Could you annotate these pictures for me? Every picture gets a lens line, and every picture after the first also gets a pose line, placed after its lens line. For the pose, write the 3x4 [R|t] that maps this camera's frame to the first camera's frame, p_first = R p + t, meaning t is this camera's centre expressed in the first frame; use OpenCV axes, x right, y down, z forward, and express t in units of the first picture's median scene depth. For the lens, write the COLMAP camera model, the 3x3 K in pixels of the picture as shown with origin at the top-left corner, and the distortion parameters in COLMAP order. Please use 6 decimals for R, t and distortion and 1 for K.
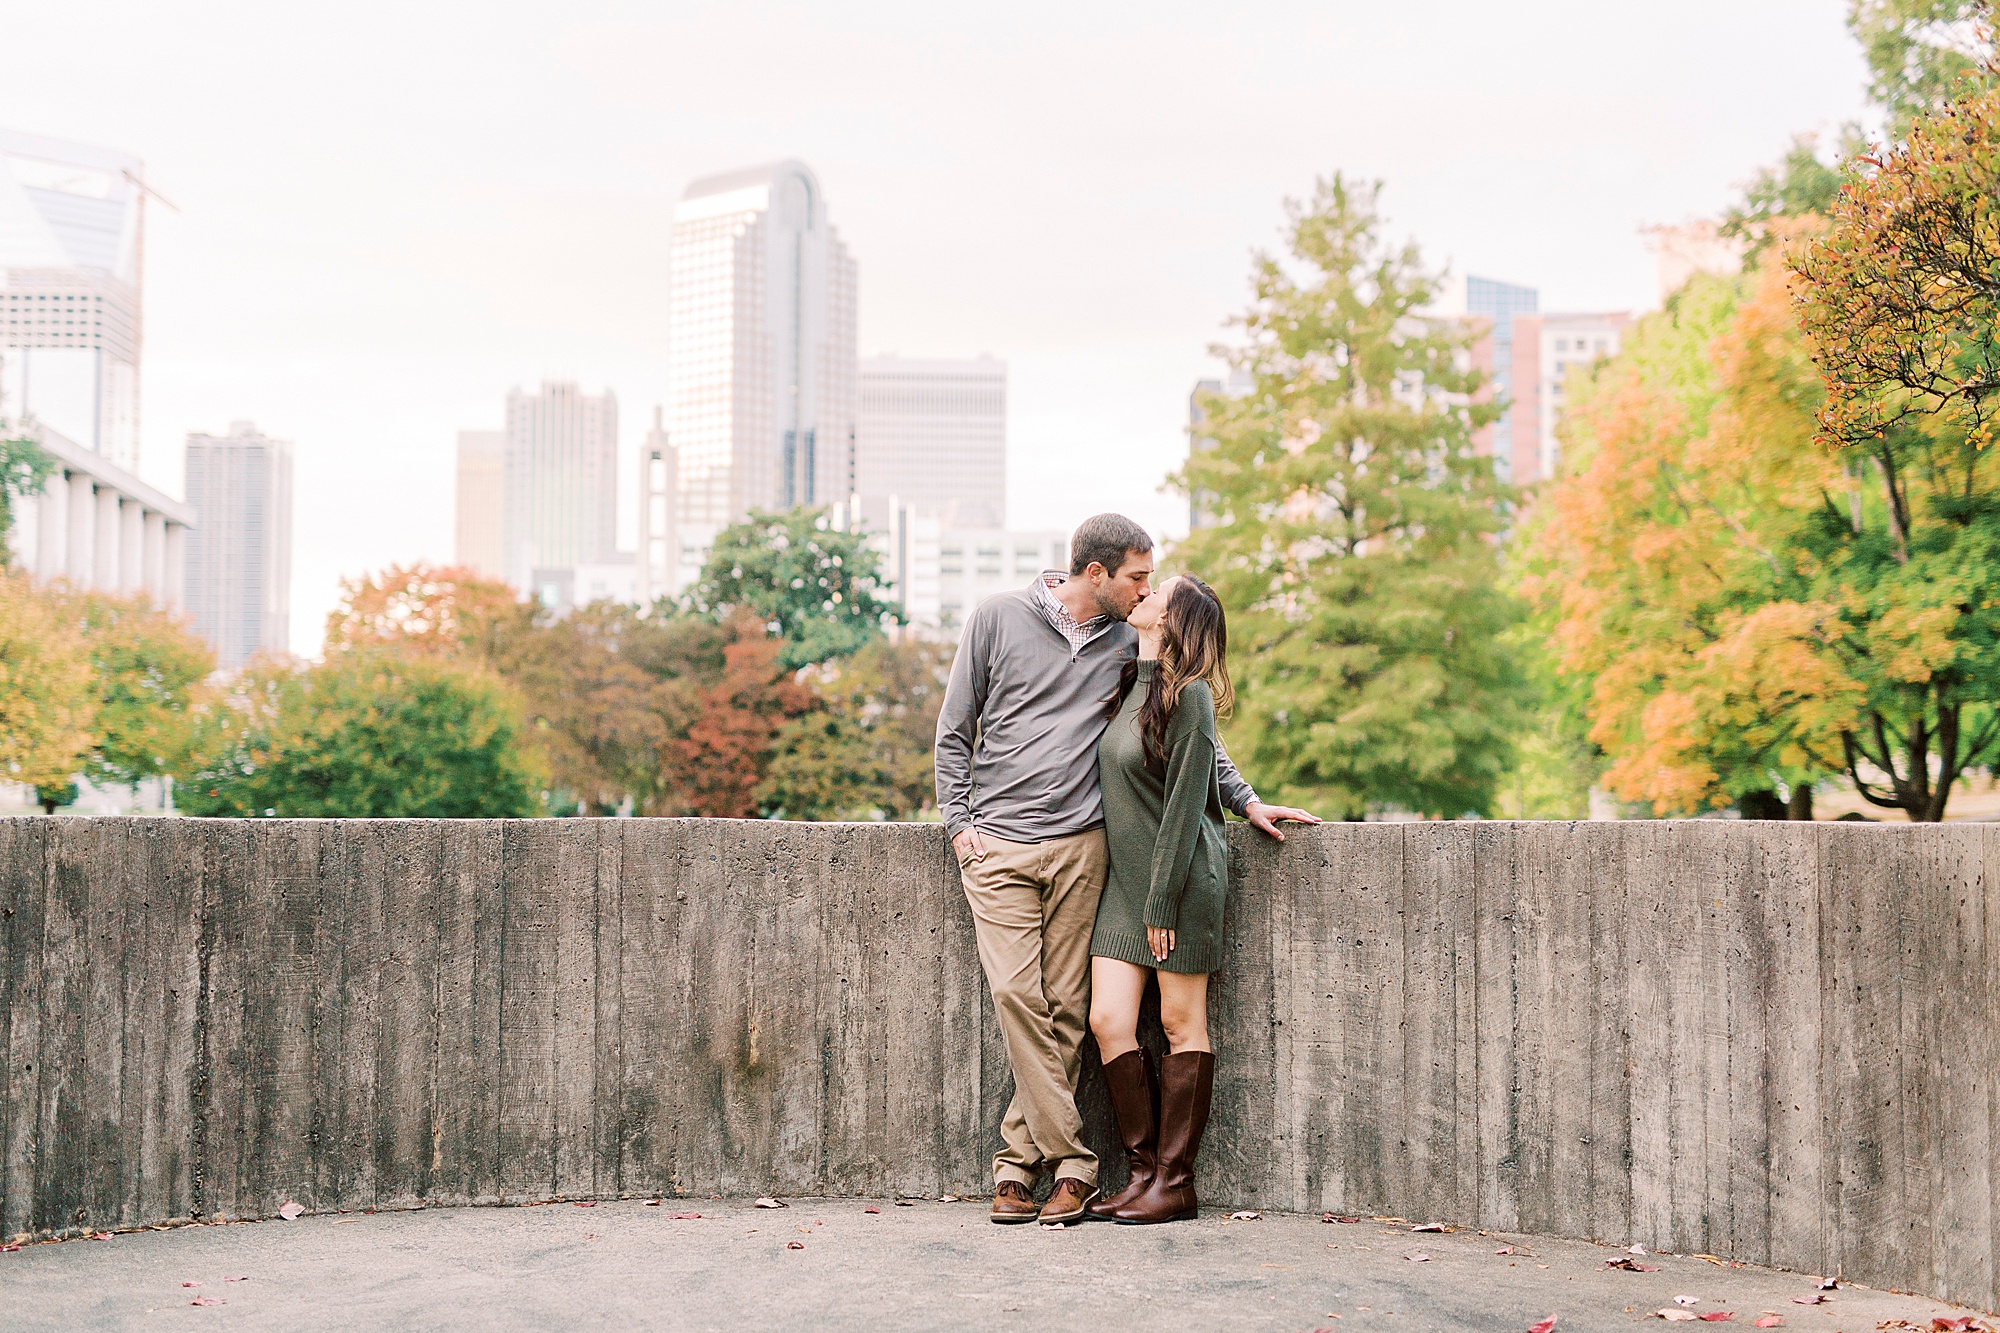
lens RADIAL K [[2863.7, 0, 1000.0], [0, 2863.7, 666.5], [0, 0, 1]] dist [0.002125, 0.040791]
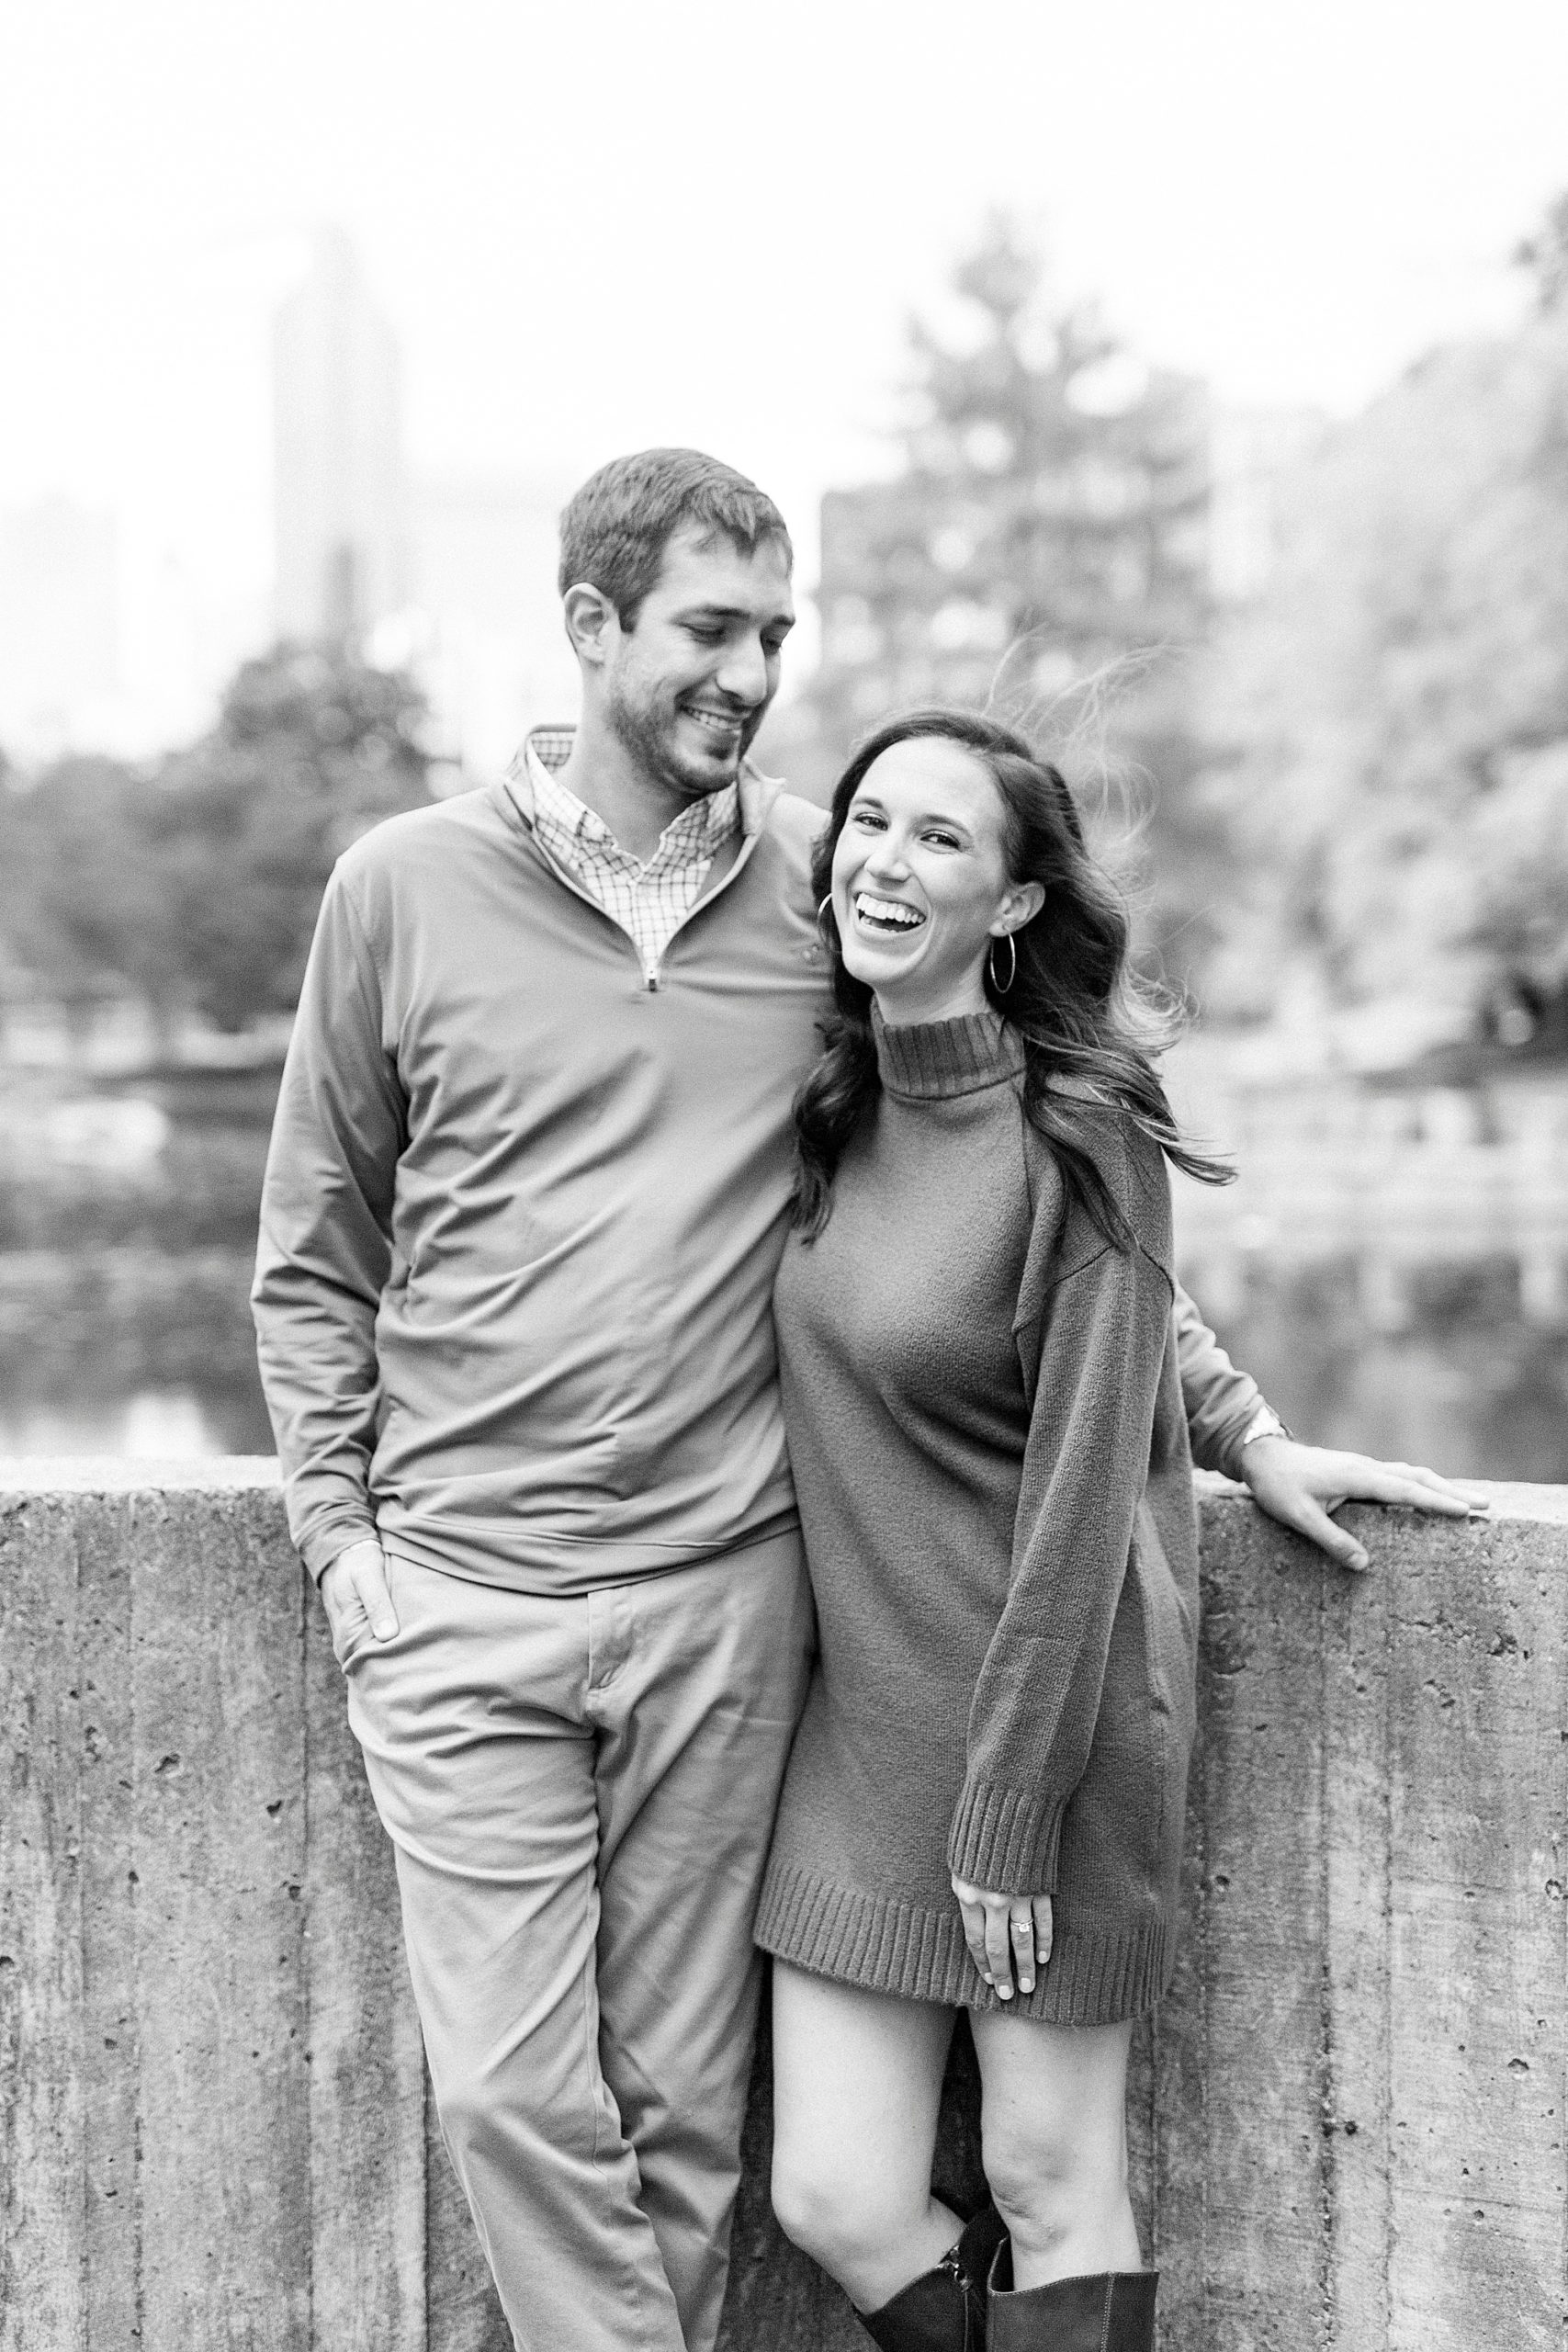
lens RADIAL K [[3300.7, 0, 778.8], [0, 3300.7, 1004.3], [0, 0, 1]] dist [-0.007164, -0.059887]
pose [[0.998319, -0.012628, 0.056572, 0.014462], [0.009428, 0.998358, 0.056493, -0.021155], [-0.057193, -0.055864, 0.996799, 0.624632]]
